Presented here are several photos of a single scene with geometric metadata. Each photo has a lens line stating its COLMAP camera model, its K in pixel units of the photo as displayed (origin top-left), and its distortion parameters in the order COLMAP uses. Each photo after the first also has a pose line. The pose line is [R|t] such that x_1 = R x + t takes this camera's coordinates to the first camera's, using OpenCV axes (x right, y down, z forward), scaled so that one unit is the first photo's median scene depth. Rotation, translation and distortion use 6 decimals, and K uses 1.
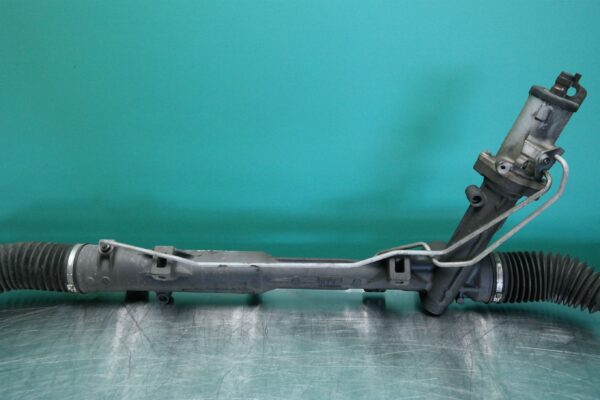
lens RADIAL K [[642.0, 0, 300.0], [0, 642.0, 200.0], [0, 0, 1]] dist [0.007706, 0.012215]
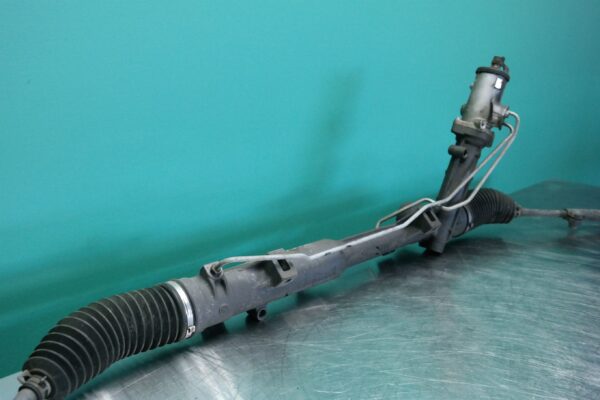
lens RADIAL K [[642.0, 0, 300.0], [0, 642.0, 200.0], [0, 0, 1]] dist [0.007706, 0.012215]
pose [[0.656539, -0.168810, 0.735160, -0.892705], [0.237791, 0.971258, 0.010663, -0.001540], [-0.715830, 0.167814, 0.677810, 0.331816]]
